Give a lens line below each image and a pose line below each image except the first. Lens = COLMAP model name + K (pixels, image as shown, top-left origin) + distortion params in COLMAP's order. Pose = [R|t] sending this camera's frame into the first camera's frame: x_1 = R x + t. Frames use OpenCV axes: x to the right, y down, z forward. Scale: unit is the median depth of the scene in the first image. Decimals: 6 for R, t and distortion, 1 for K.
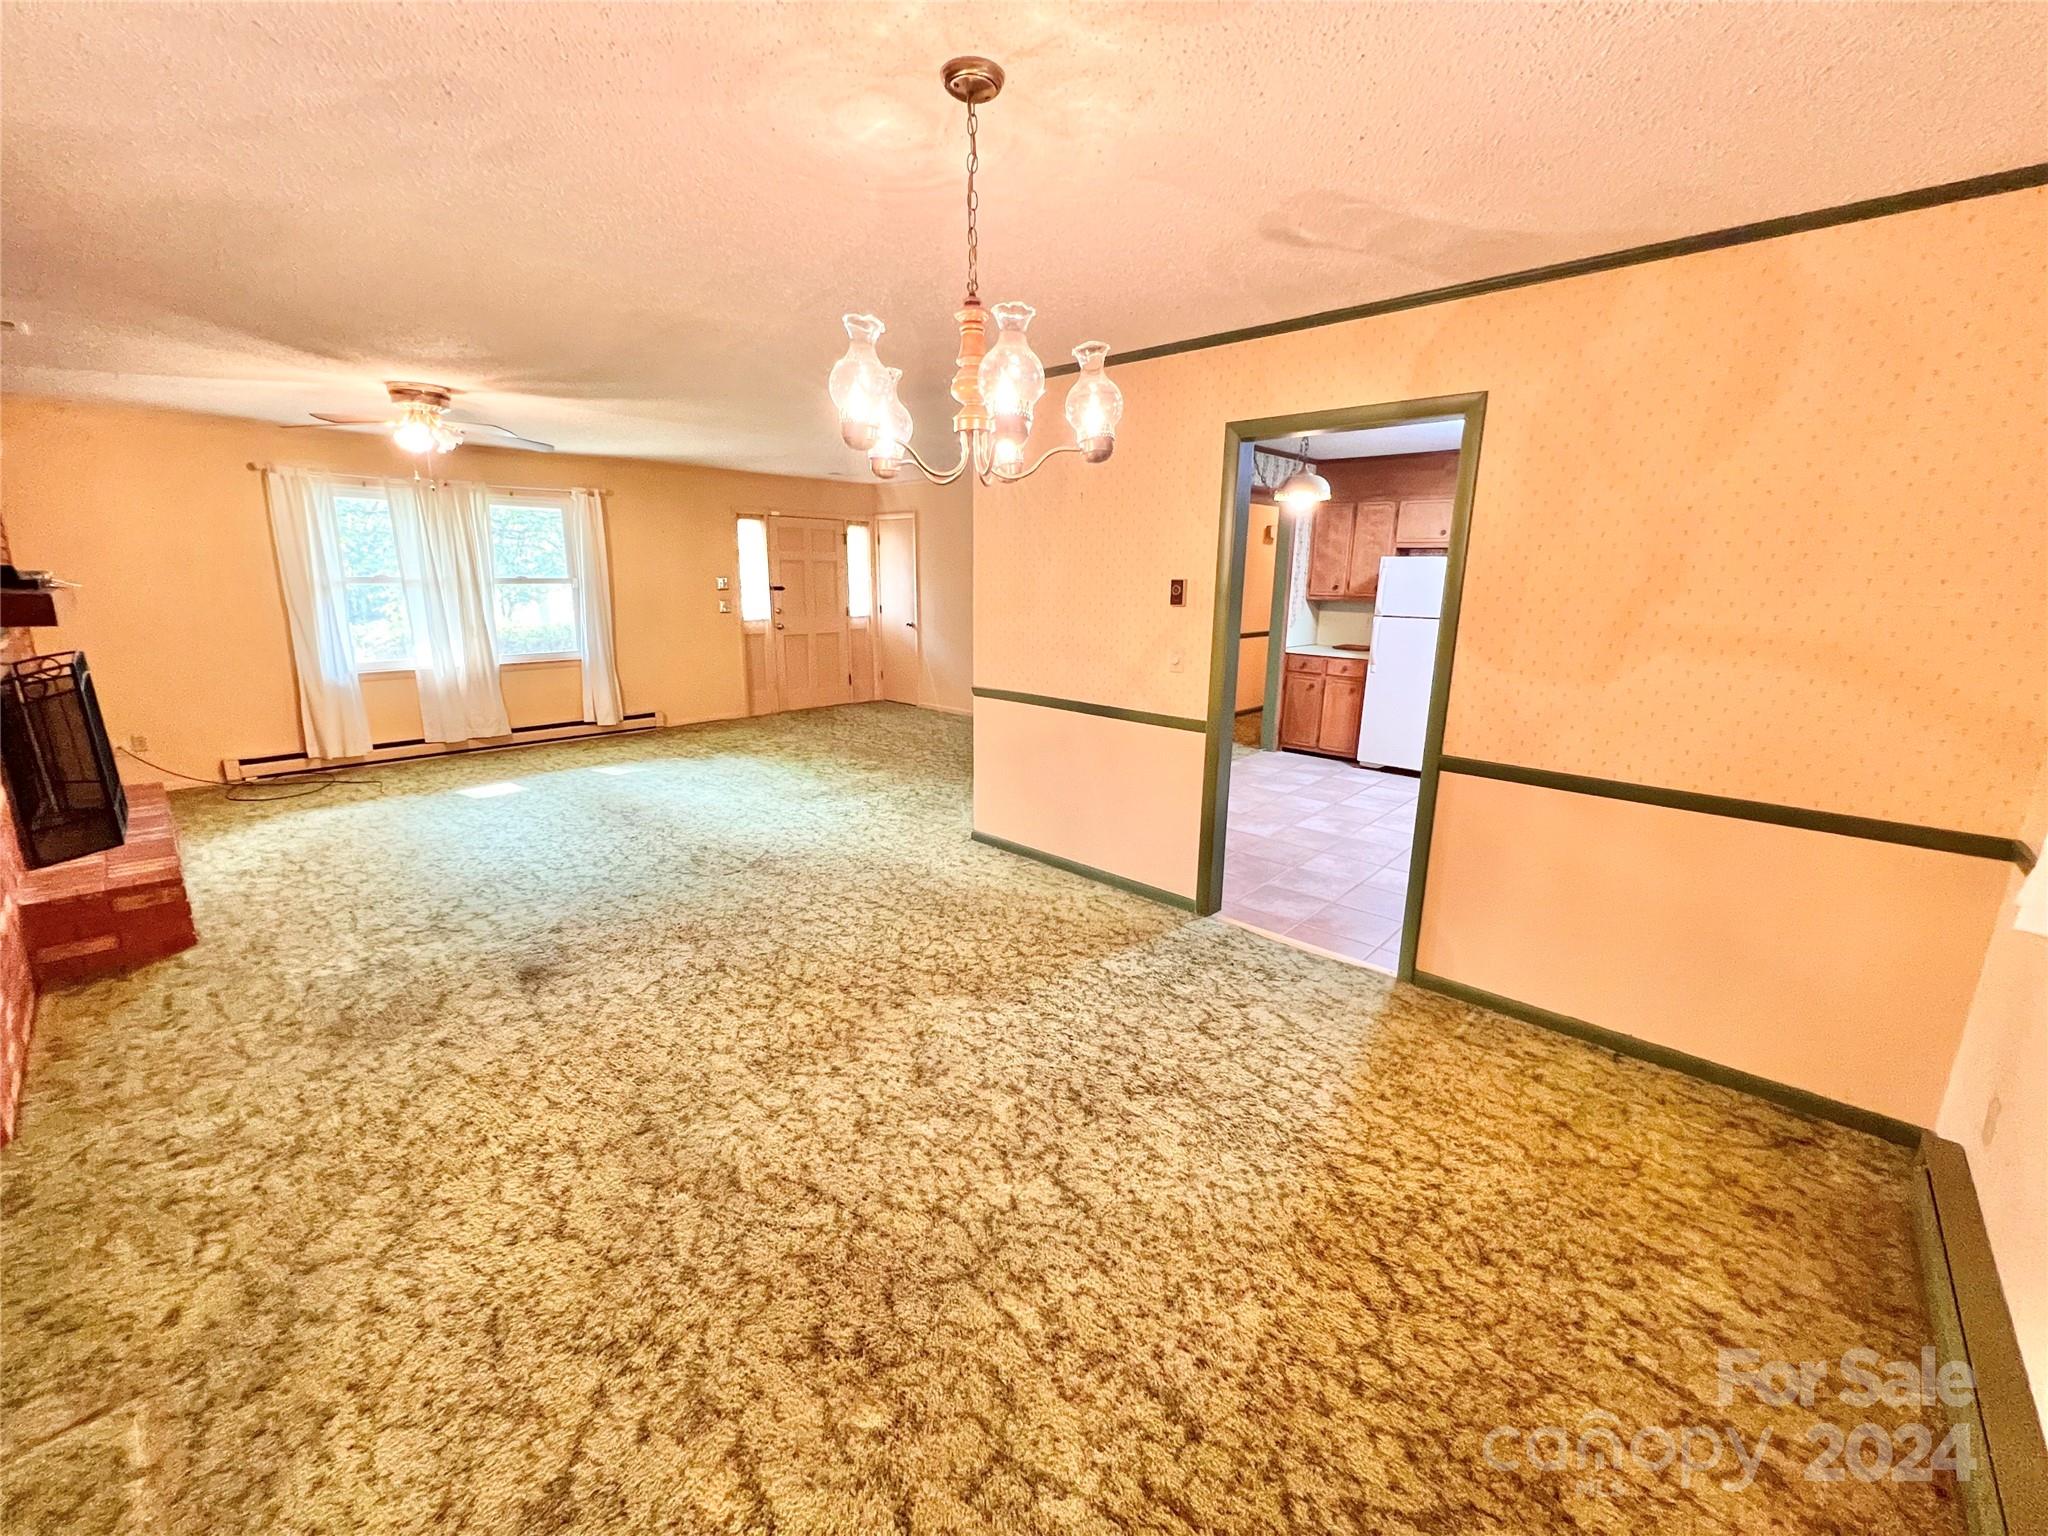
lens RADIAL K [[820.2, 0, 1021.2], [0, 820.2, 760.9], [0, 0, 1]] dist [-0.003306, 0.001101]
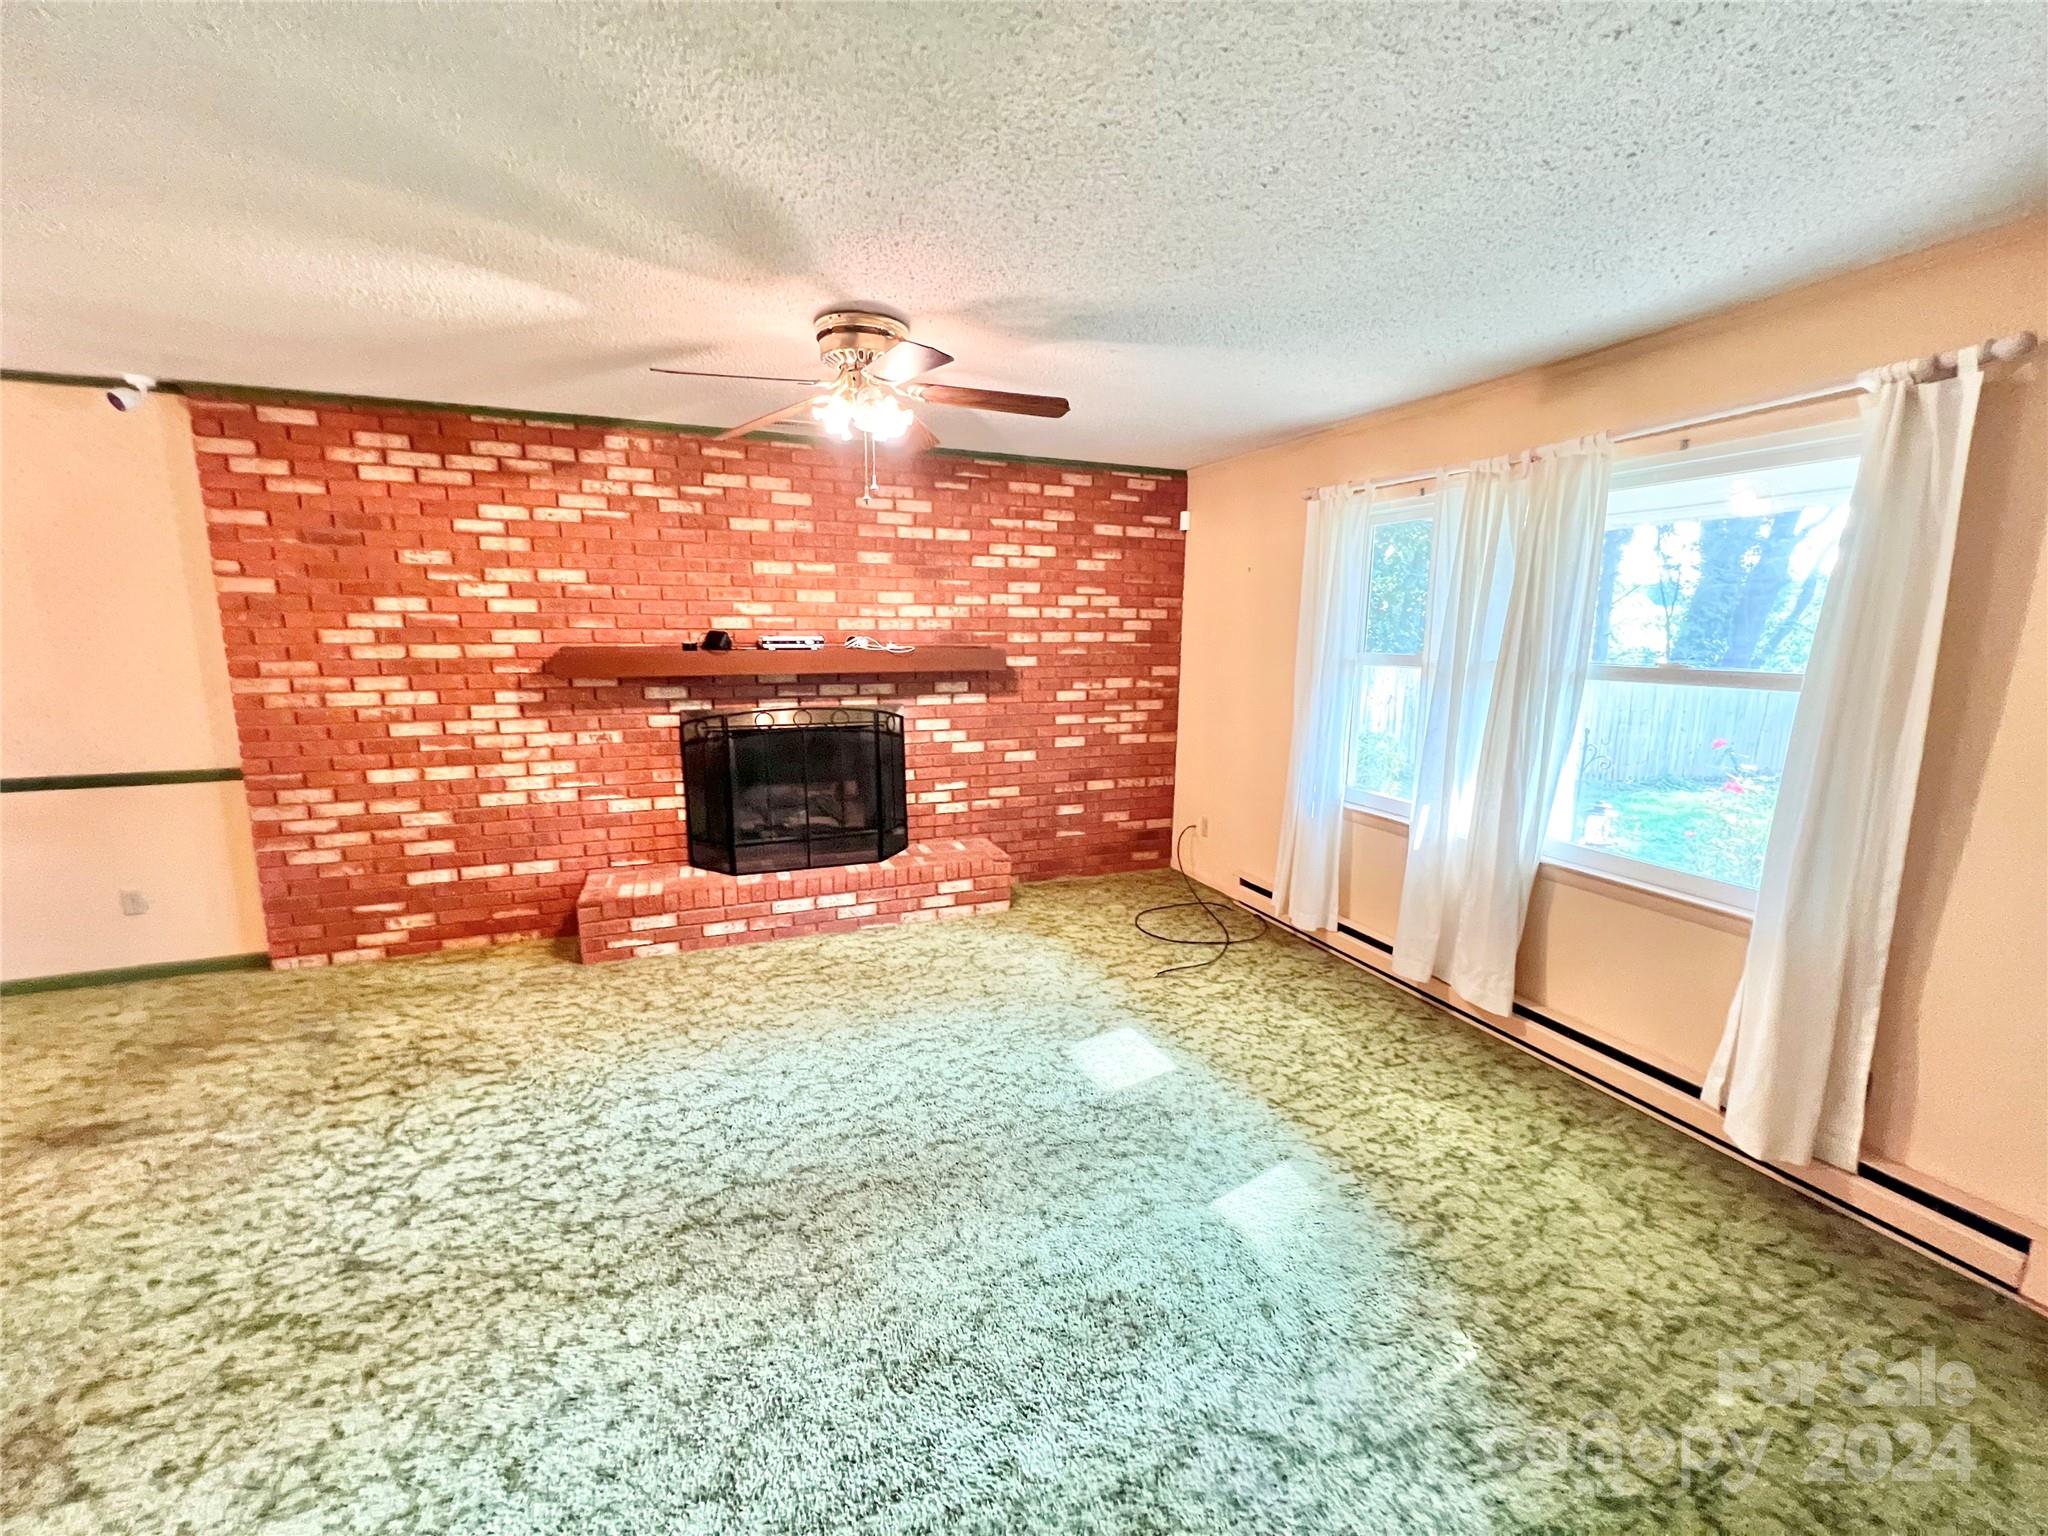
lens RADIAL K [[820.0, 0, 1021.1], [0, 820.0, 761.9], [0, 0, 1]] dist [-0.002532, 0.000458]
pose [[-0.425134, 0.131946, -0.895462, -0.271229], [-0.215610, 0.946076, 0.241768, -0.397151], [0.879076, 0.295854, -0.373760, 1.693404]]
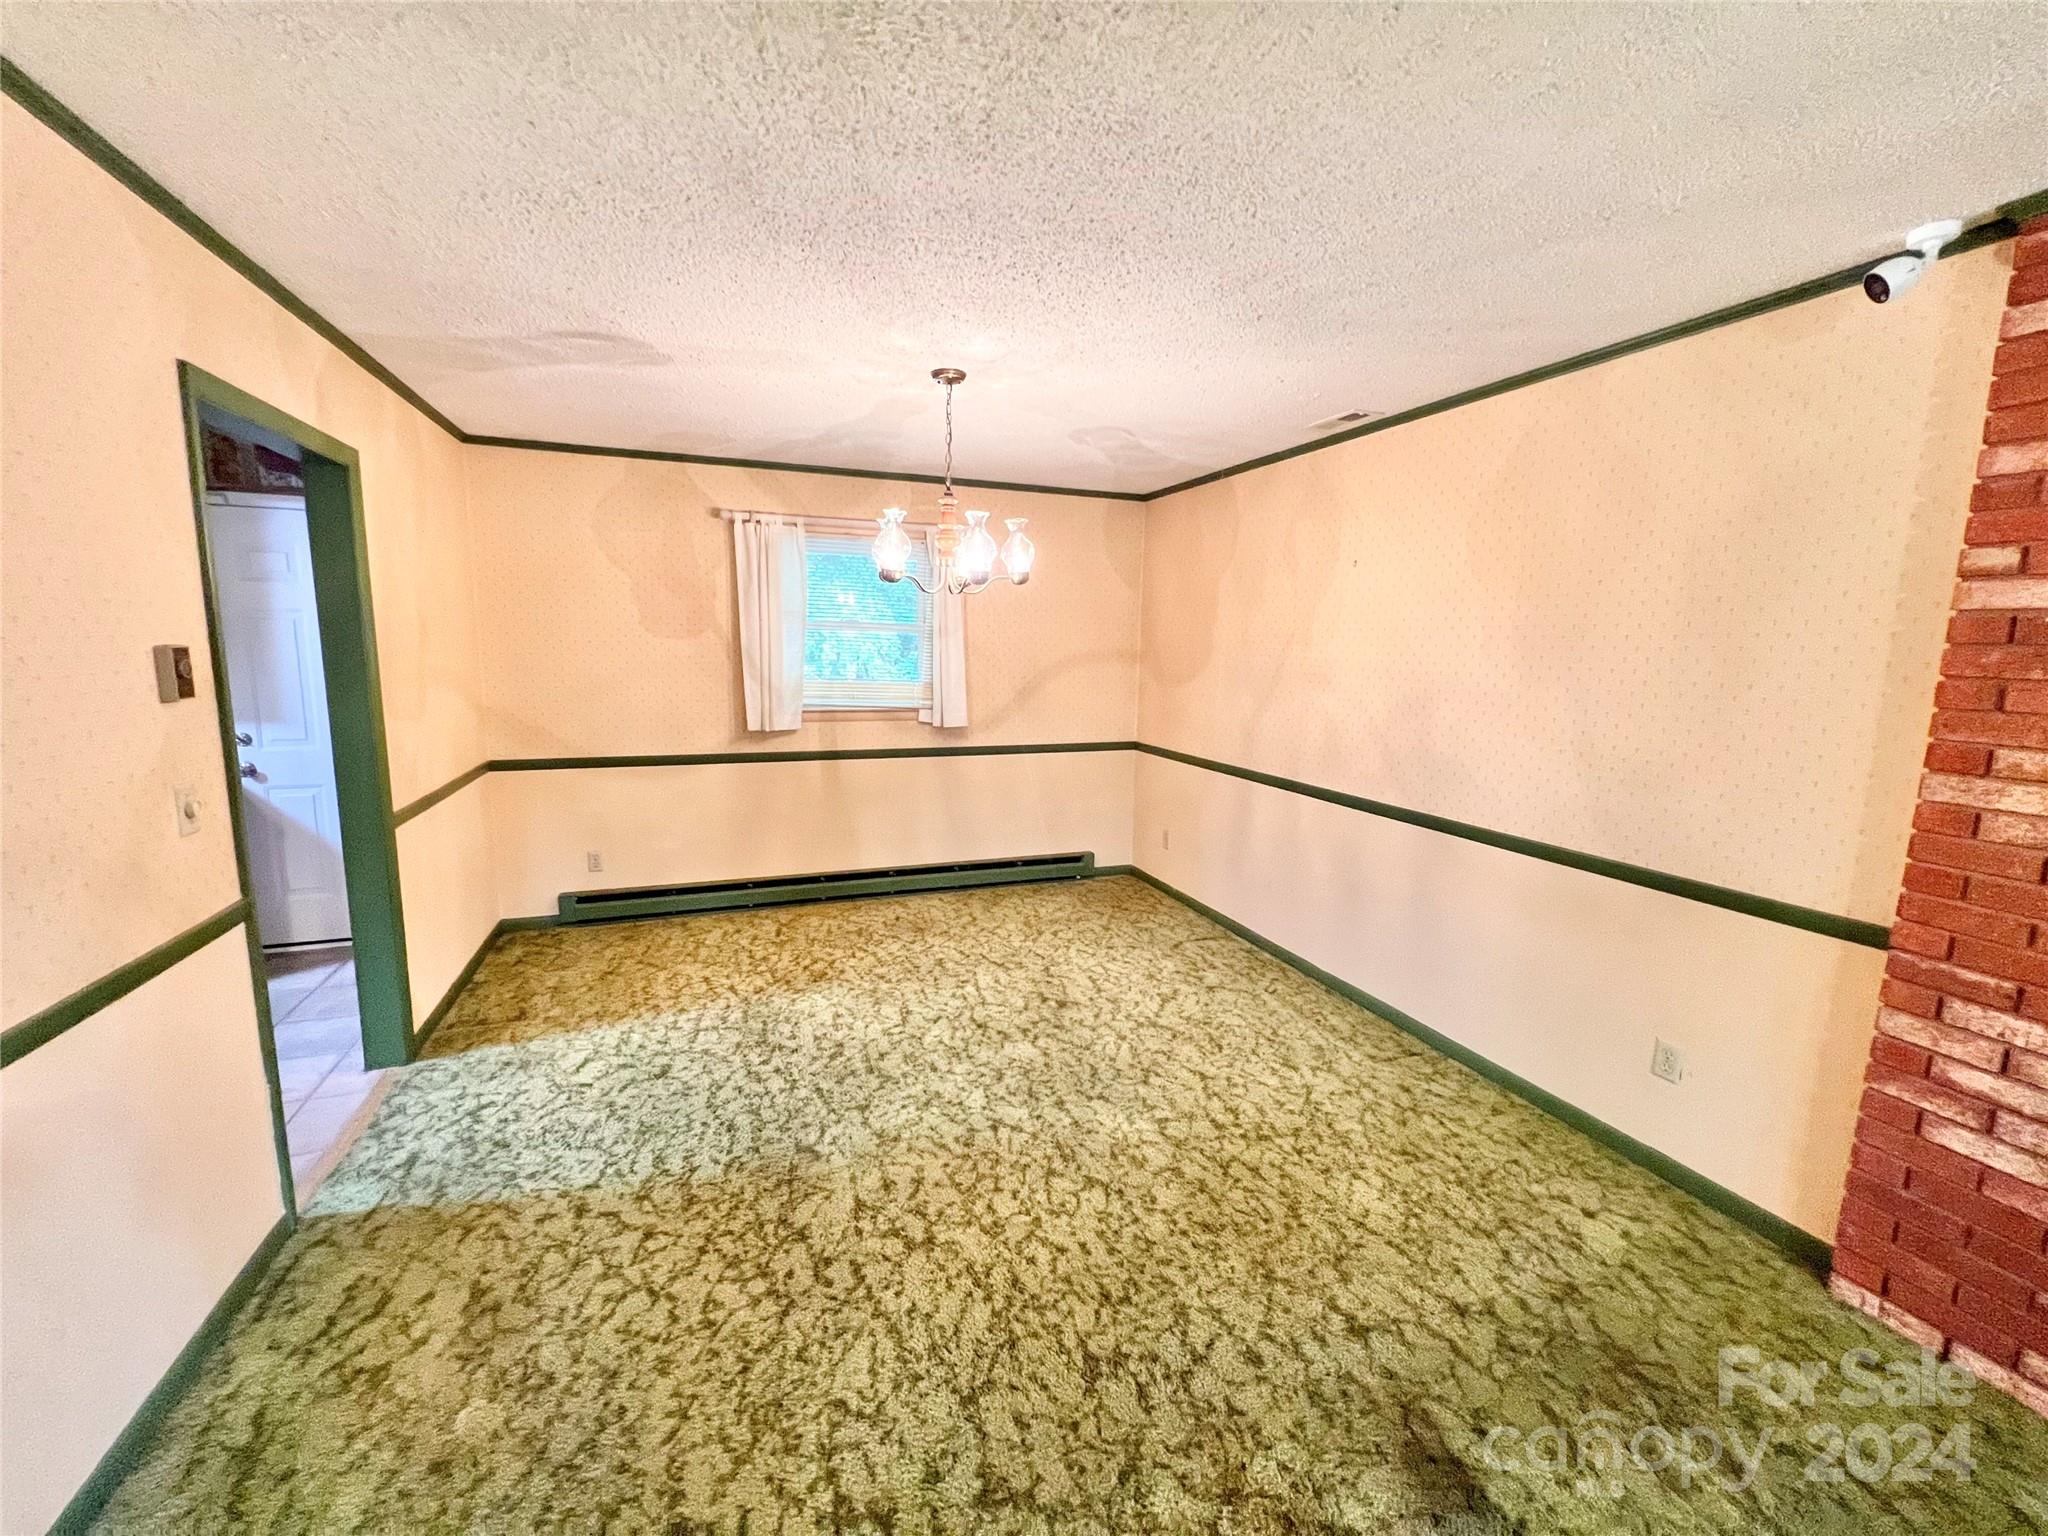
lens RADIAL K [[820.0, 0, 1020.3], [0, 820.0, 759.9], [0, 0, 1]] dist [-0.002532, 0.000458]
pose [[-0.894217, -0.094210, 0.437607, -0.461916], [0.070894, 0.935457, 0.346257, -0.284319], [-0.441984, 0.340652, -0.829823, 1.175320]]
